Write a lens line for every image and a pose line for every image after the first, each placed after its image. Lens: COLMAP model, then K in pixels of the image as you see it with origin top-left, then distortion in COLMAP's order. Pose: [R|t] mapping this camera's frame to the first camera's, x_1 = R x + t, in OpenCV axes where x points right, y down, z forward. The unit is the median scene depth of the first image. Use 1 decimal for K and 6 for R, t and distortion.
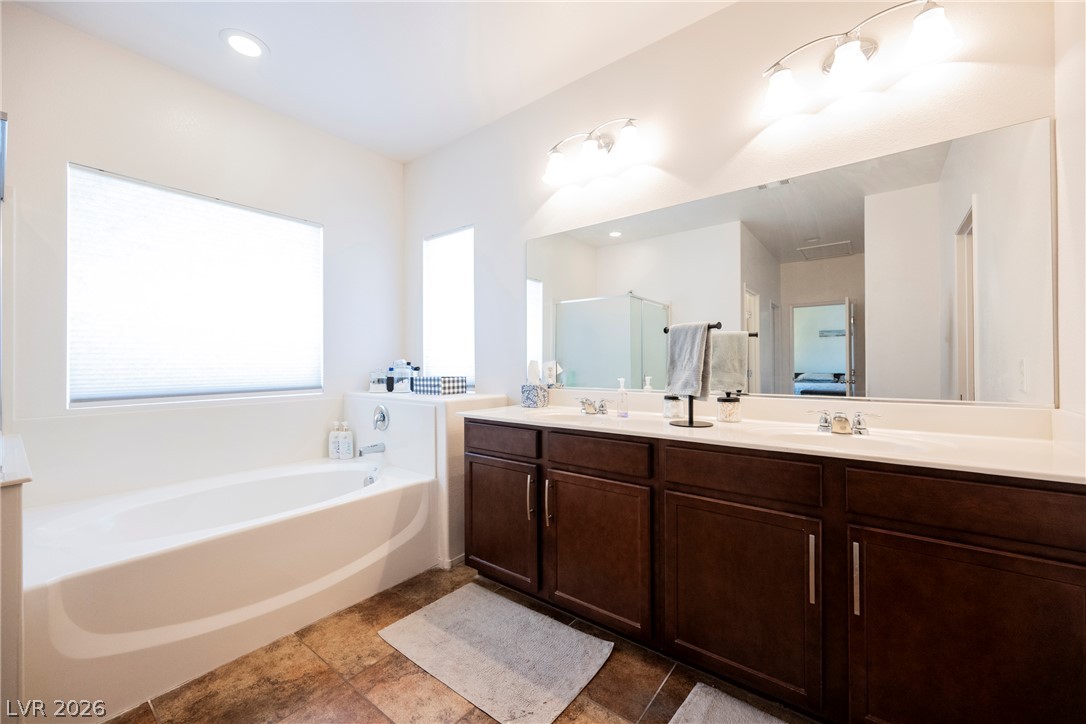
lens RADIAL K [[428.4, 0, 545.5], [0, 428.4, 362.3], [0, 0, 1]] dist [-0.003233, -0.000030]
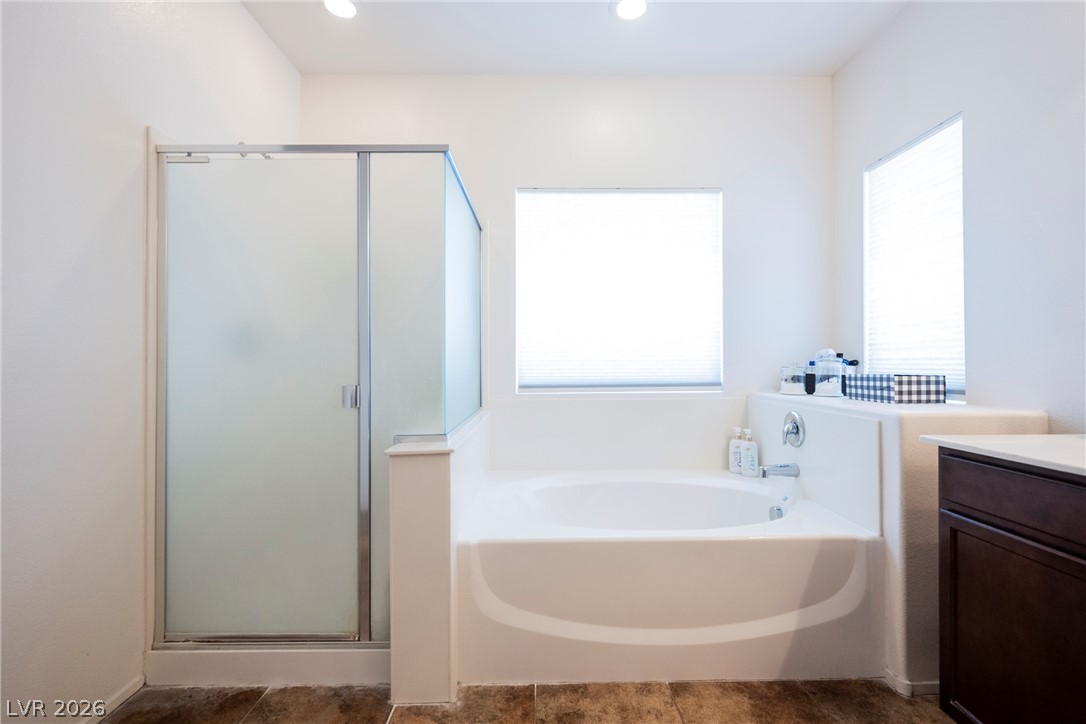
lens RADIAL K [[469.9, 0, 543.0], [0, 469.9, 362.0], [0, 0, 1]] dist [-0.001105, -0.000081]
pose [[0.621374, -0.000121, -0.783514, -0.028197], [0.001504, 0.999998, 0.001038, 0.016614], [0.783513, -0.001824, 0.621373, 0.201018]]
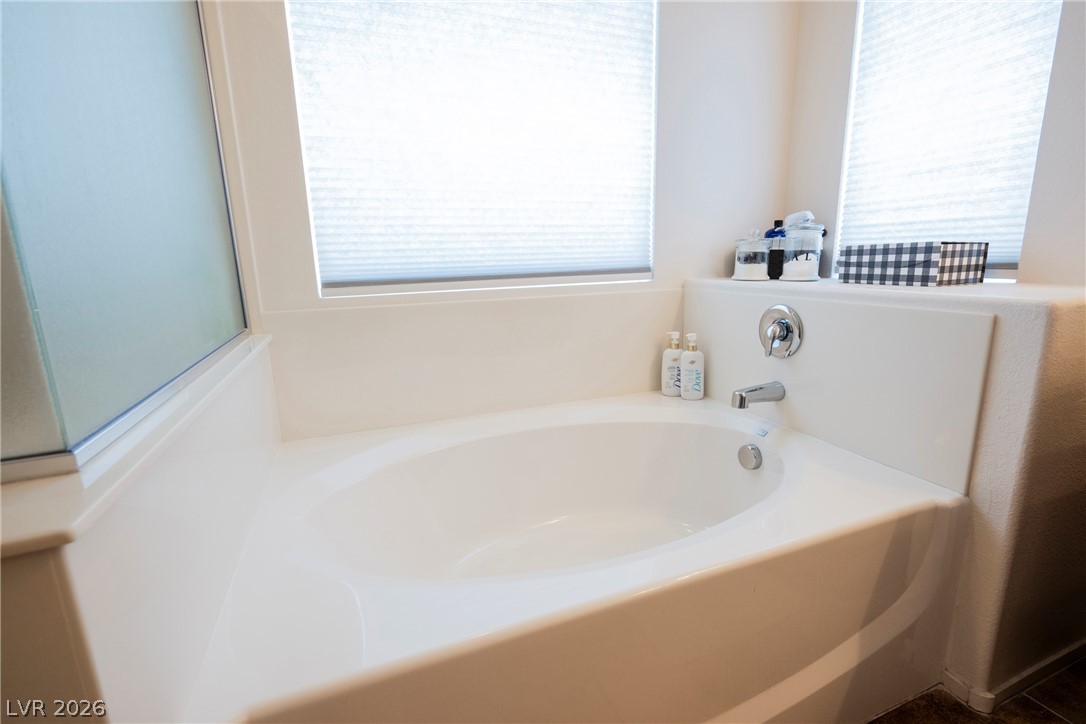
lens RADIAL K [[493.1, 0, 545.8], [0, 493.1, 360.5], [0, 0, 1]] dist [0.000752, -0.000036]
pose [[0.861301, 0.089865, -0.500084, -0.384828], [0.020423, 0.977316, 0.210798, 0.044865], [0.507684, -0.191774, 0.839929, 0.457194]]
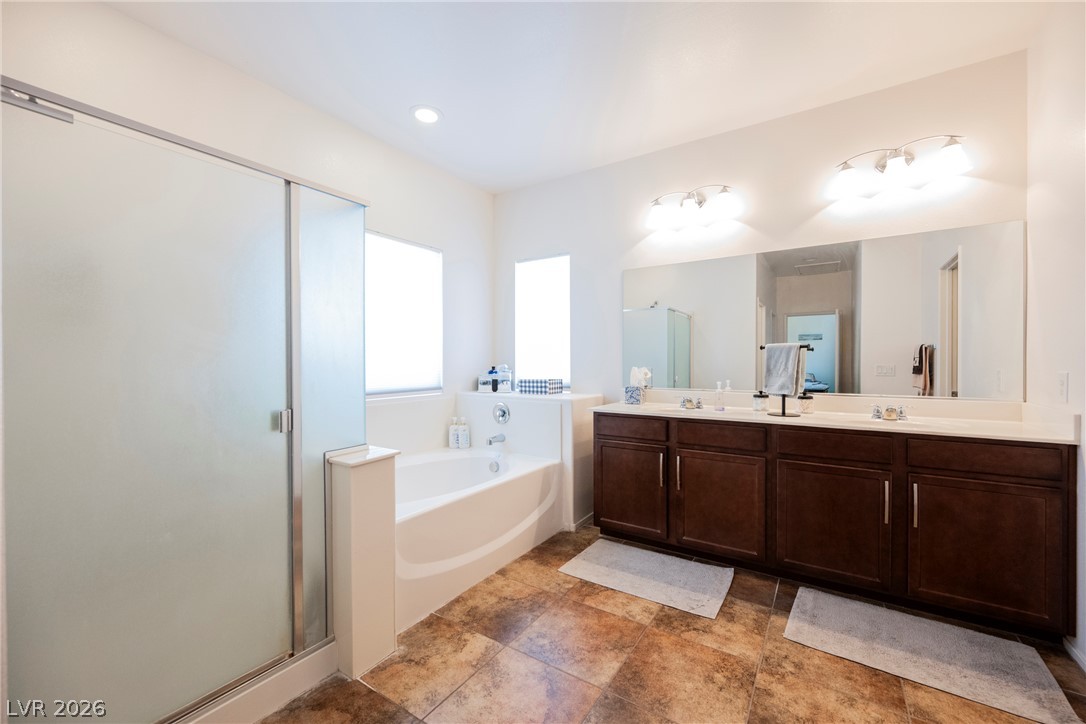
lens RADIAL K [[438.8, 0, 542.1], [0, 438.8, 365.6], [0, 0, 1]] dist [-0.001786, -0.000250]
pose [[0.996934, 0.002463, 0.078213, -0.426643], [-0.003418, 0.999921, 0.012087, -0.025032], [-0.078177, -0.012317, 0.996863, -0.287084]]
